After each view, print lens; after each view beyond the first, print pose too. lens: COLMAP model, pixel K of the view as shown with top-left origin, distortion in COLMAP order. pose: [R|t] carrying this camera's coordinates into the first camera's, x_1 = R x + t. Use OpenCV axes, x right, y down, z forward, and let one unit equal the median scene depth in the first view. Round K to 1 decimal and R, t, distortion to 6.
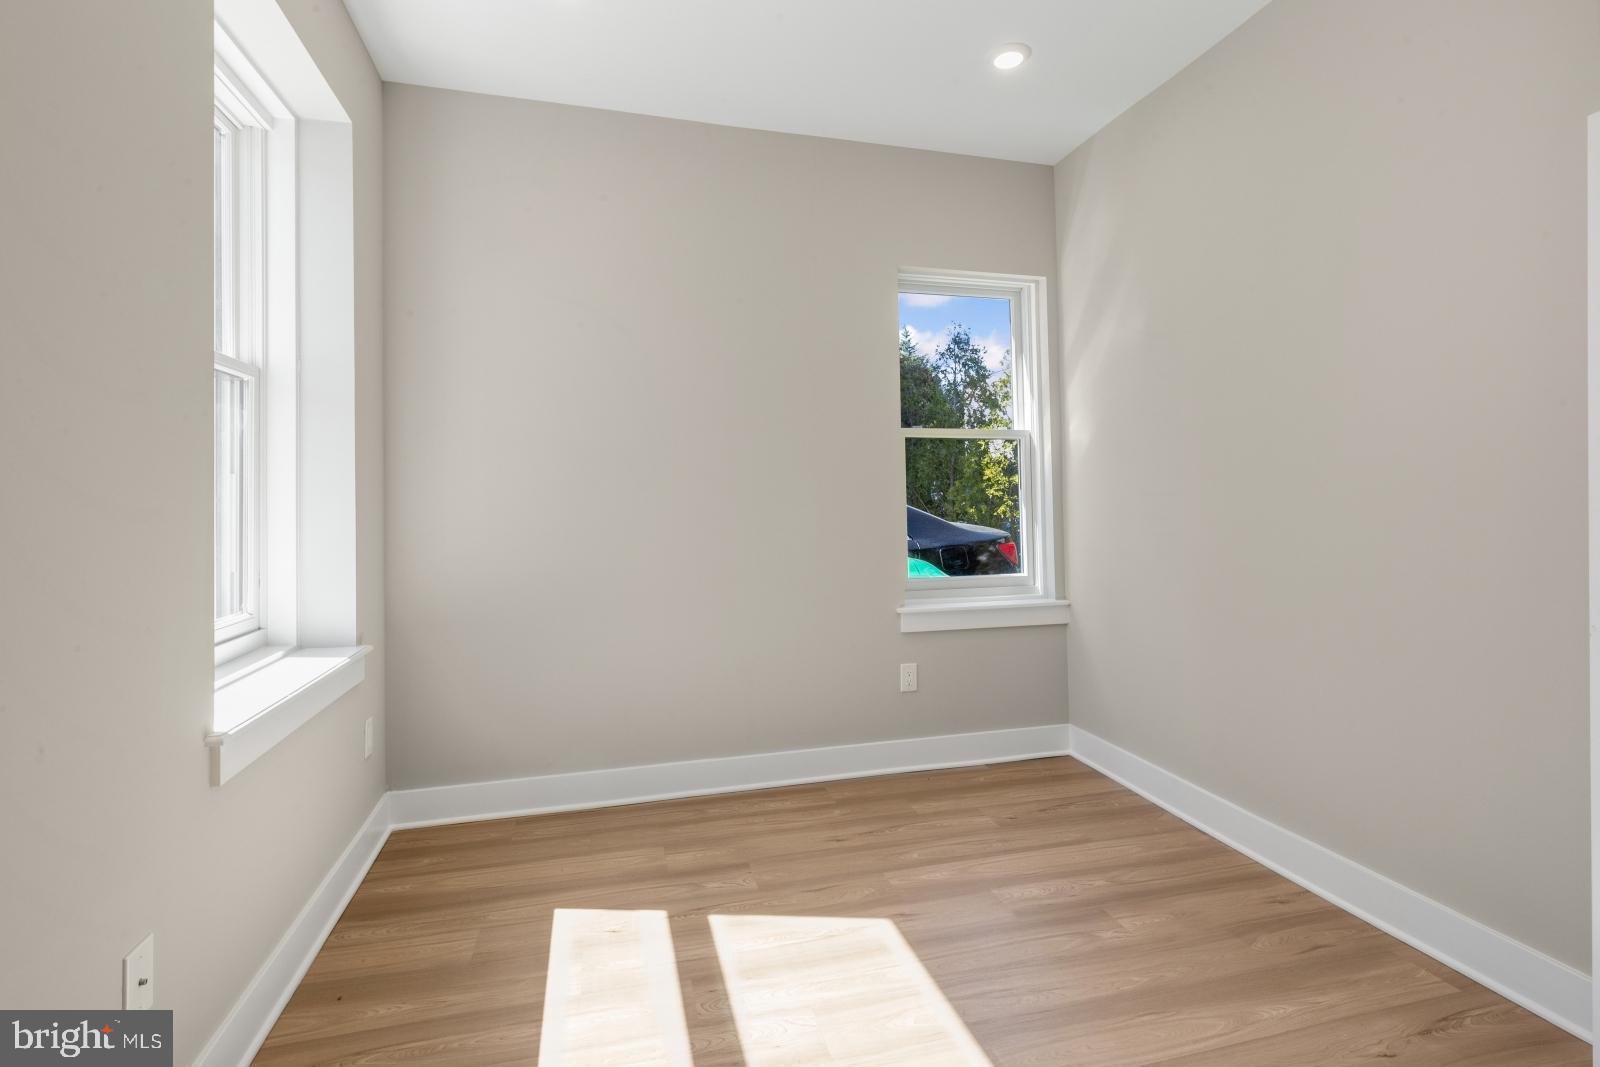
lens RADIAL K [[723.3, 0, 797.3], [0, 723.3, 479.3], [0, 0, 1]] dist [0.006487, -0.000037]
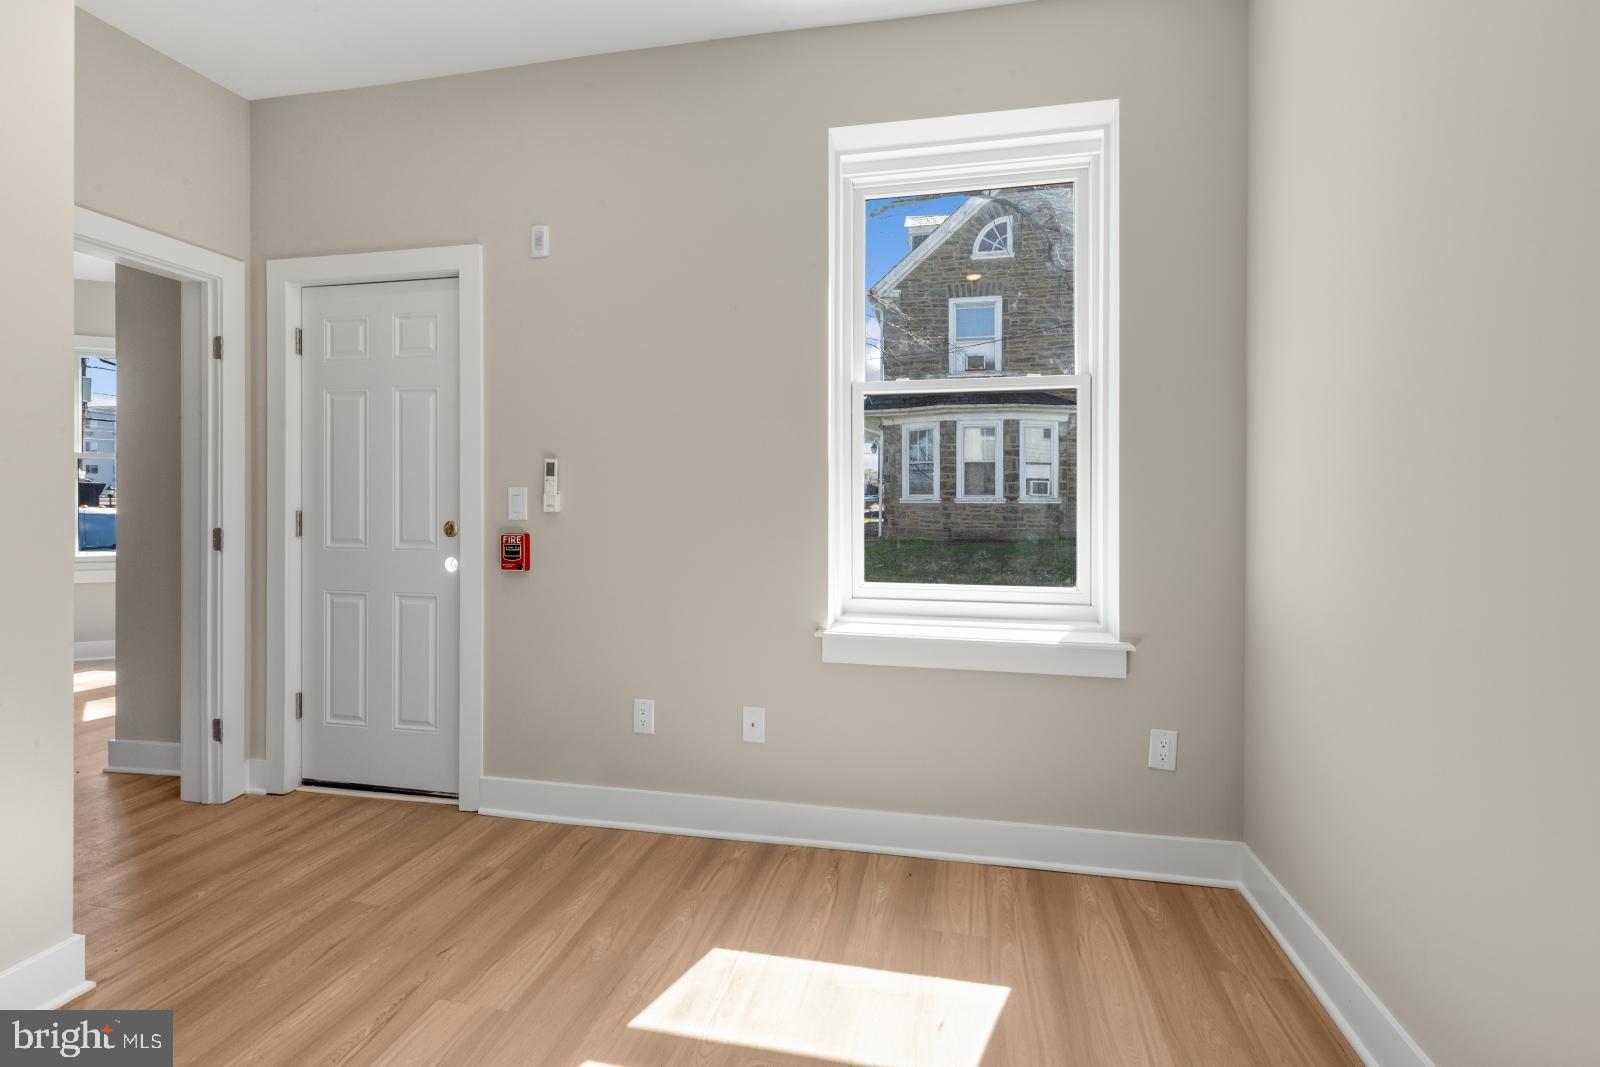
lens RADIAL K [[735.7, 0, 804.1], [0, 735.7, 504.7], [0, 0, 1]] dist [0.000860, -0.000053]
pose [[-0.442979, 0.014072, -0.896422, 0.407746], [0.027259, 0.999626, 0.002222, 0.027227], [0.896117, -0.023451, -0.443197, 0.928321]]
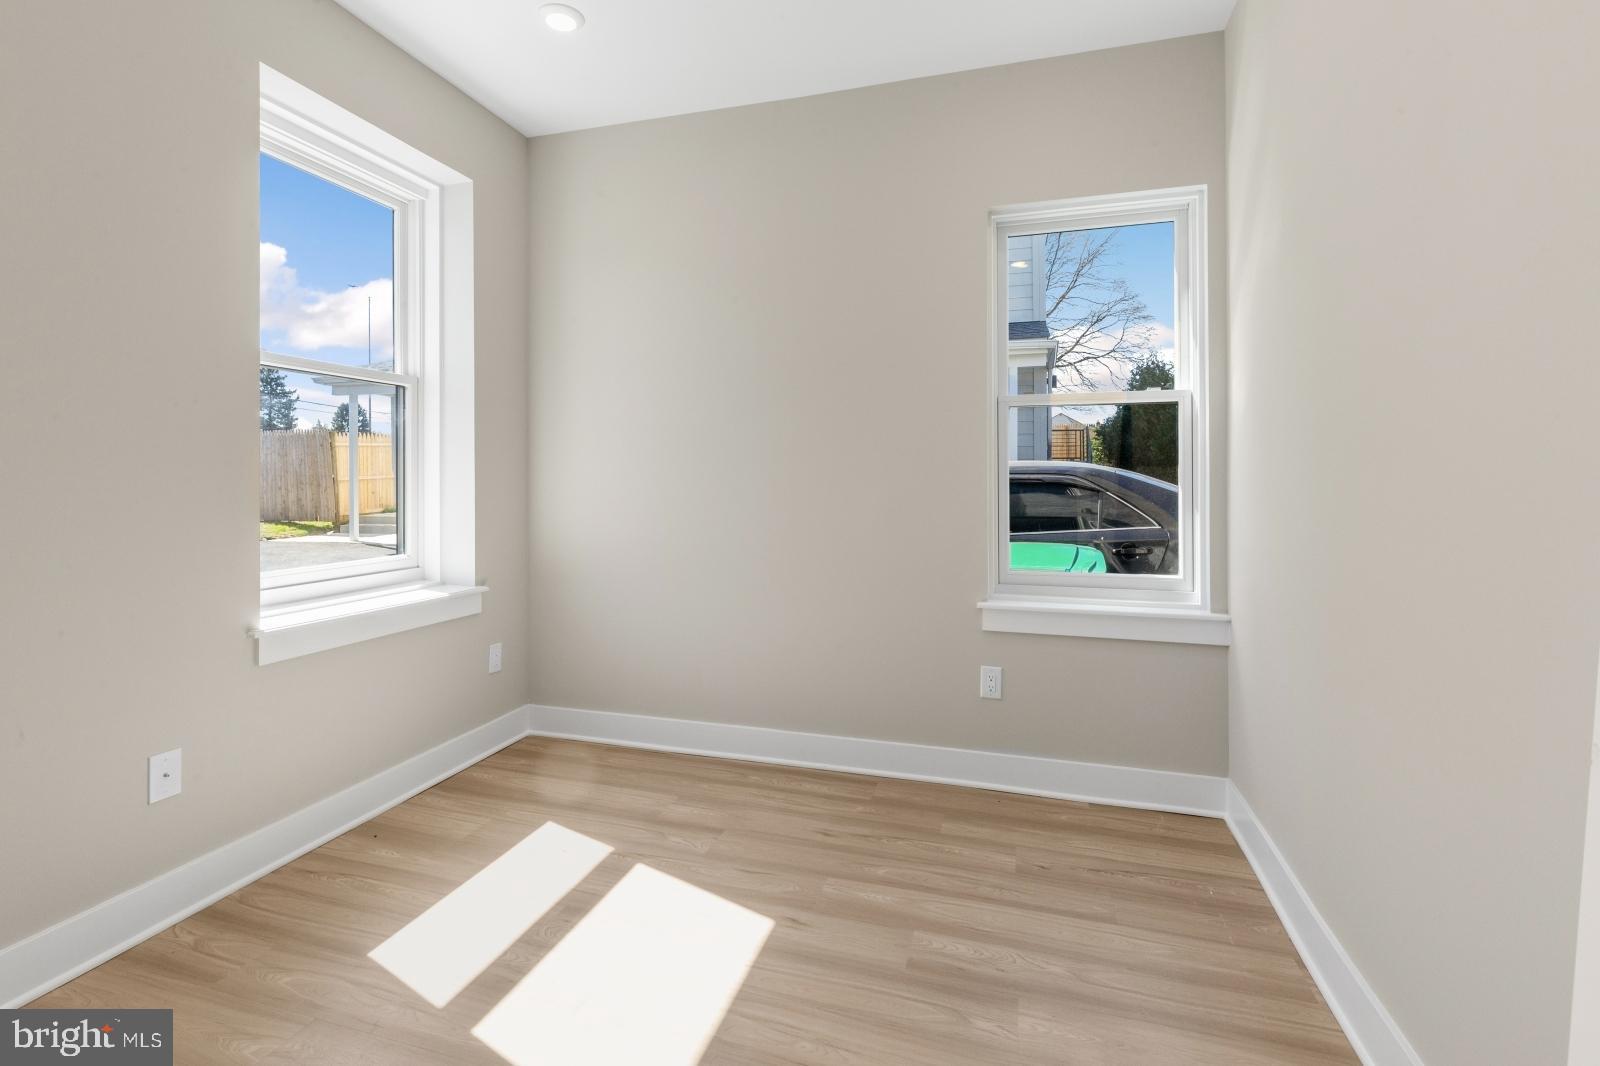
lens RADIAL K [[723.3, 0, 797.3], [0, 723.3, 478.8], [0, 0, 1]] dist [0.006487, -0.000037]
pose [[0.853650, 0.009125, -0.520767, 0.494245], [0.006966, 0.999557, 0.028932, 0.001696], [0.520800, -0.028326, 0.853209, 0.170711]]
